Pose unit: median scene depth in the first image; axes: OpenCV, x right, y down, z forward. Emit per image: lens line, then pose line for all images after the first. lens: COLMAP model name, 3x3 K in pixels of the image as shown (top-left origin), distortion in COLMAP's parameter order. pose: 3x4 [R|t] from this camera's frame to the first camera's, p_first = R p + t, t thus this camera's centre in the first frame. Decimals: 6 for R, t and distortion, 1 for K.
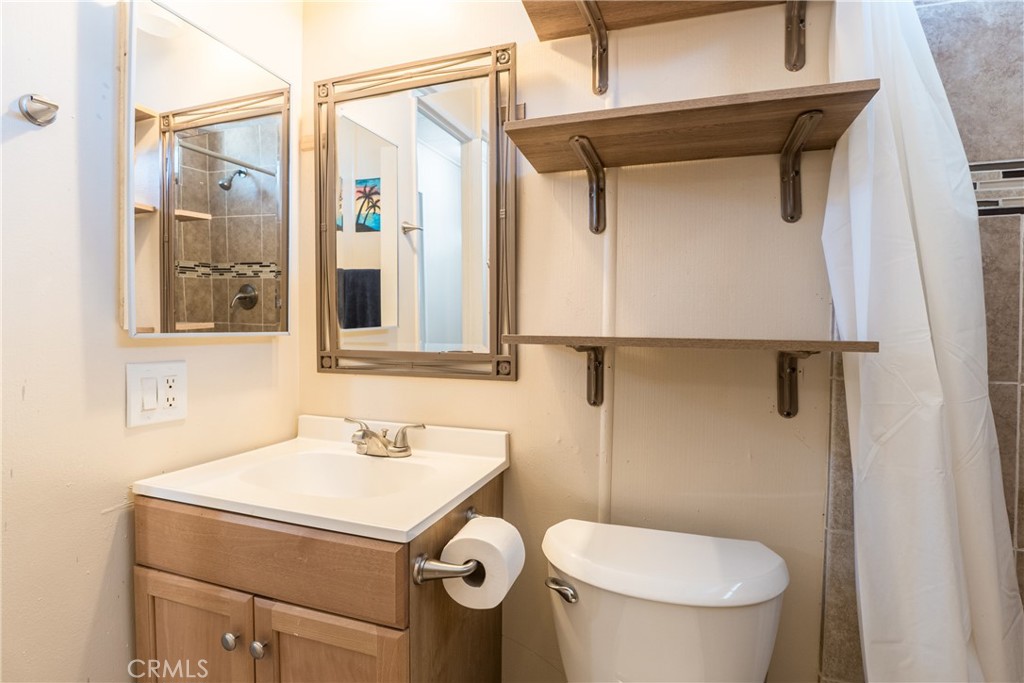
lens RADIAL K [[495.6, 0, 507.9], [0, 495.6, 339.4], [0, 0, 1]] dist [-0.045203, 0.010219]
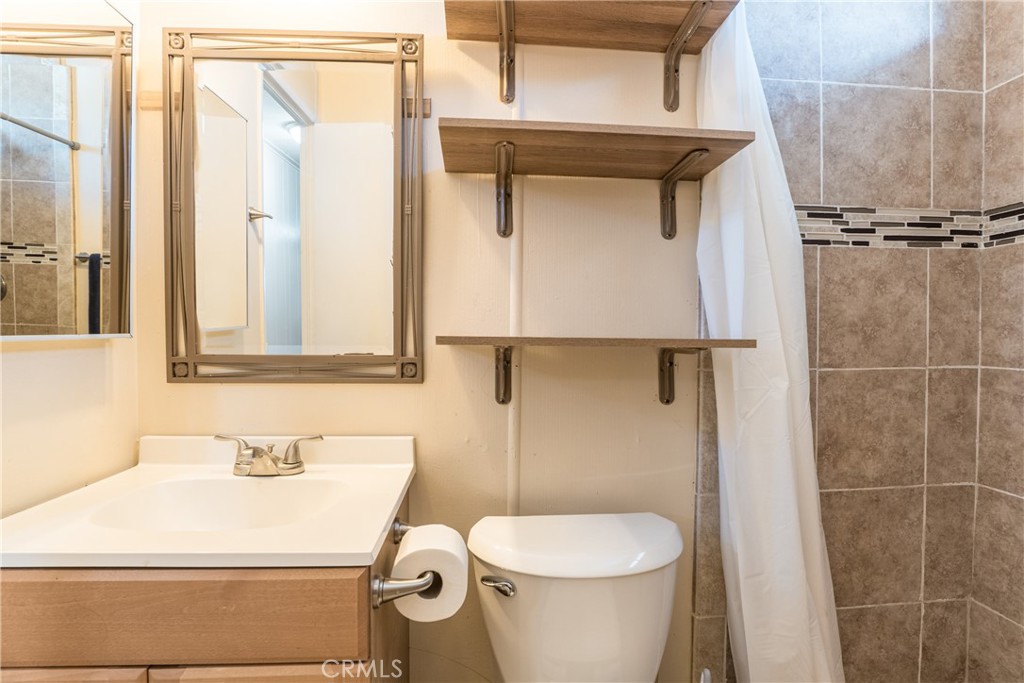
lens RADIAL K [[495.6, 0, 509.9], [0, 495.6, 339.5], [0, 0, 1]] dist [-0.045203, 0.010219]
pose [[0.922295, -0.008971, 0.386382, -0.214757], [0.008697, 0.999959, 0.002456, -0.002614], [-0.386389, 0.001095, 0.922335, 0.041870]]
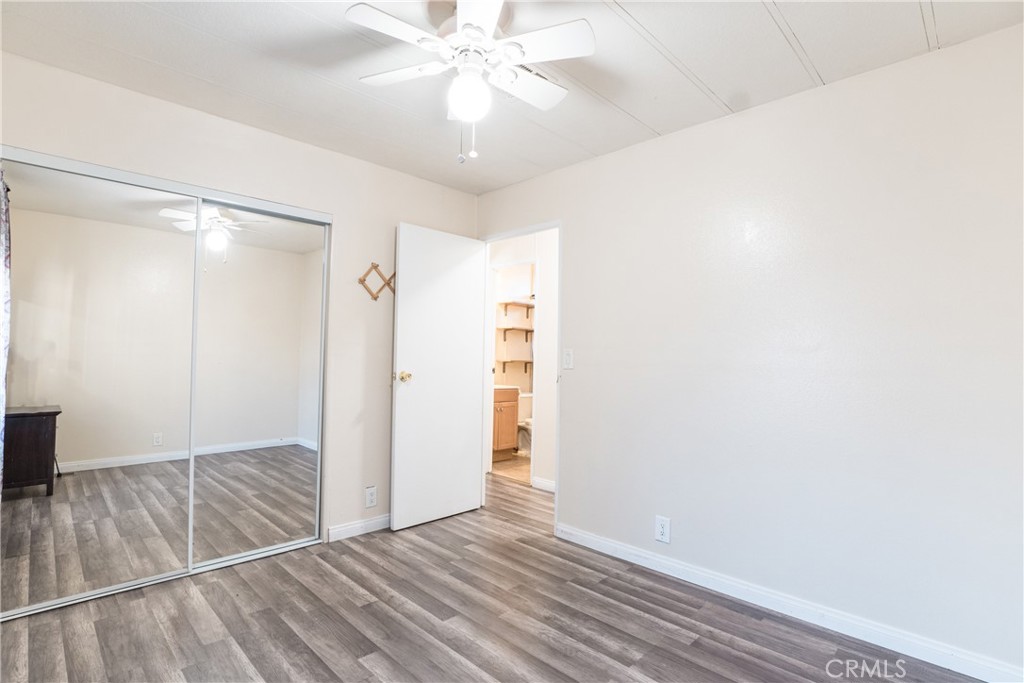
lens RADIAL K [[495.6, 0, 511.1], [0, 495.6, 340.9], [0, 0, 1]] dist [-0.045203, 0.010219]
pose [[0.443338, 0.030095, 0.895849, -4.807303], [-0.006372, 0.999517, -0.030424, -0.052538], [-0.896332, 0.007779, 0.443316, -1.531868]]
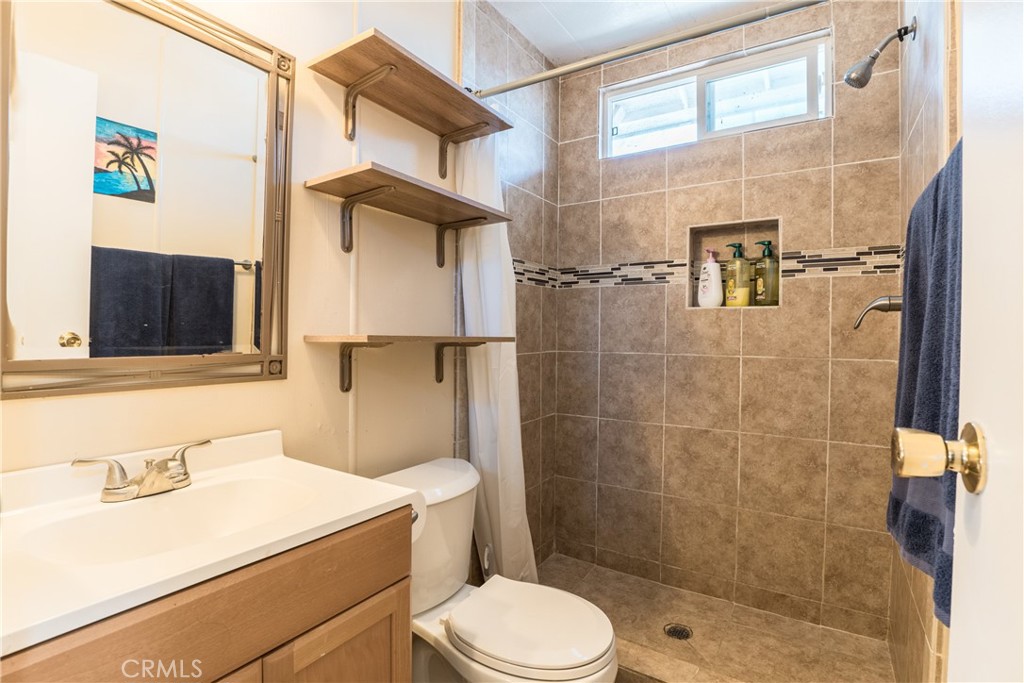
lens RADIAL K [[495.6, 0, 510.8], [0, 495.6, 336.2], [0, 0, 1]] dist [-0.045203, 0.010219]
pose [[0.247245, -0.009864, 0.968903, -0.932793], [0.008232, 0.999933, 0.008079, -0.011241], [-0.968918, 0.005979, 0.247309, 0.305043]]
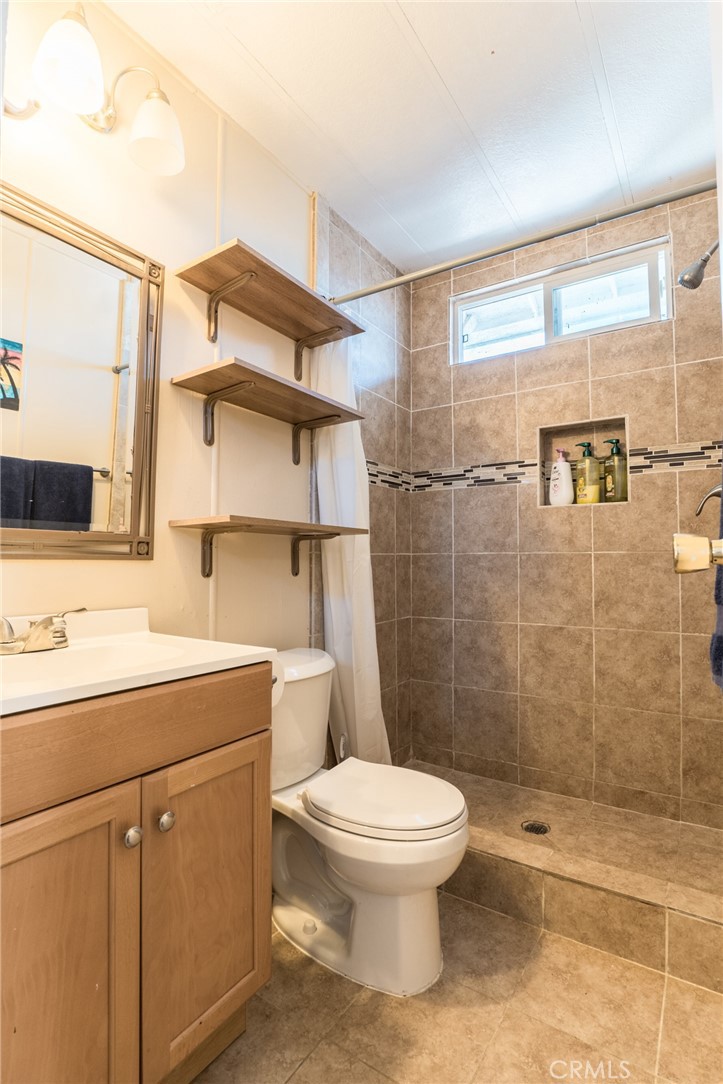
lens RADIAL K [[524.7, 0, 360.6], [0, 524.7, 538.4], [0, 0, 1]] dist [-0.045203, 0.010219]
pose [[0.259909, 0.037456, 0.964906, -1.064971], [0.015657, 0.998953, -0.042995, 0.100017], [-0.965506, 0.026283, 0.259050, 0.263409]]
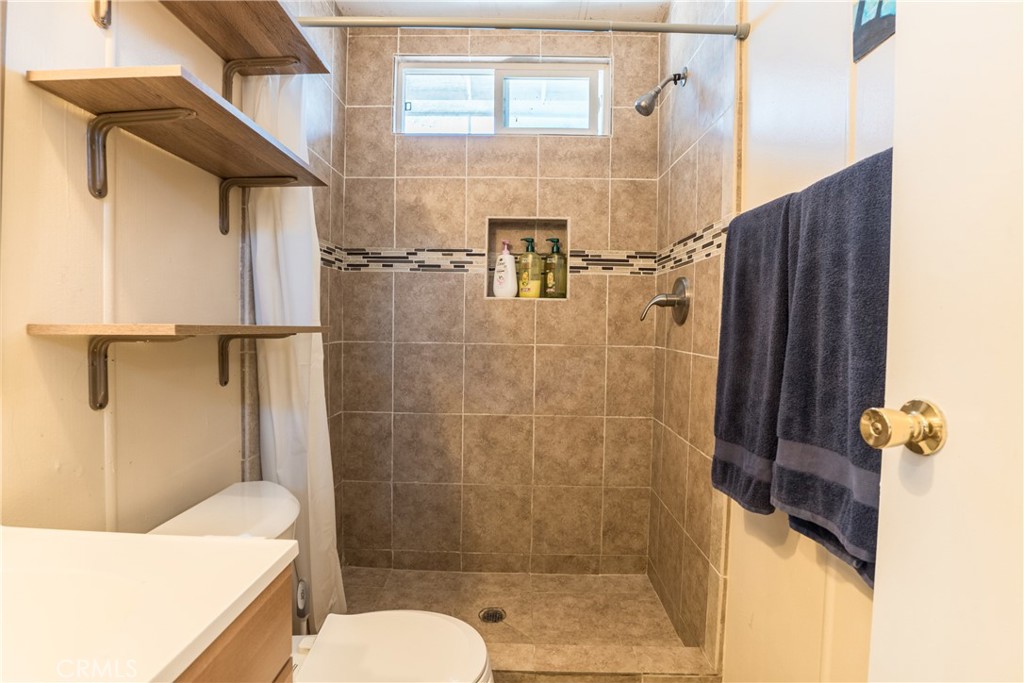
lens RADIAL K [[495.6, 0, 511.8], [0, 495.6, 337.5], [0, 0, 1]] dist [-0.045203, 0.010219]
pose [[-0.305082, -0.036865, 0.951612, -0.804726], [-0.003211, 0.999285, 0.037682, -0.017125], [-0.952321, 0.008441, -0.304982, 0.606575]]
